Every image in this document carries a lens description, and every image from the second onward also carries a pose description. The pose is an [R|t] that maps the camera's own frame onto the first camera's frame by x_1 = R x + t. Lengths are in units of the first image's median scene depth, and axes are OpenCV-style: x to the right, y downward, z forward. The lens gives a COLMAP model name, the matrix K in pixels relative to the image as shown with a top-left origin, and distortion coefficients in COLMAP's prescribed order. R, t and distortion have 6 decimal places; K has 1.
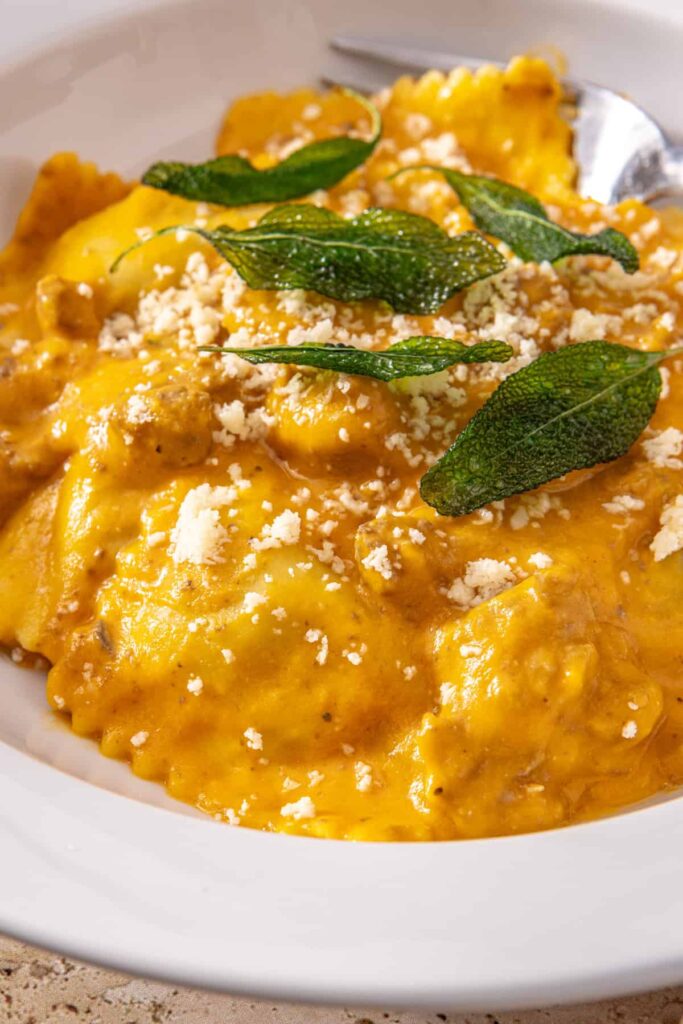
lens RADIAL K [[2560.7, 0, 341.5], [0, 2560.7, 512.0], [0, 0, 1]] dist [0.126978, -0.418954]
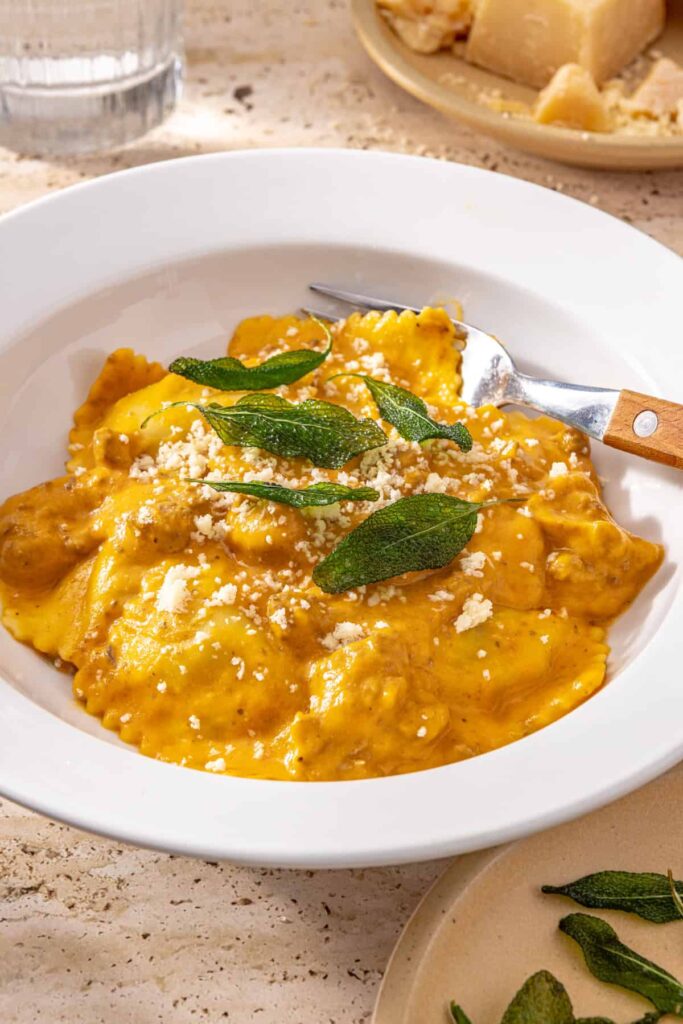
lens RADIAL K [[2560.7, 0, 341.5], [0, 2560.7, 512.0], [0, 0, 1]] dist [0.126978, -0.418954]
pose [[0.995223, 0.072802, -0.065045, 0.146700], [-0.076570, 0.995407, -0.057454, 0.040663], [0.060563, 0.062160, 0.996227, -0.585643]]
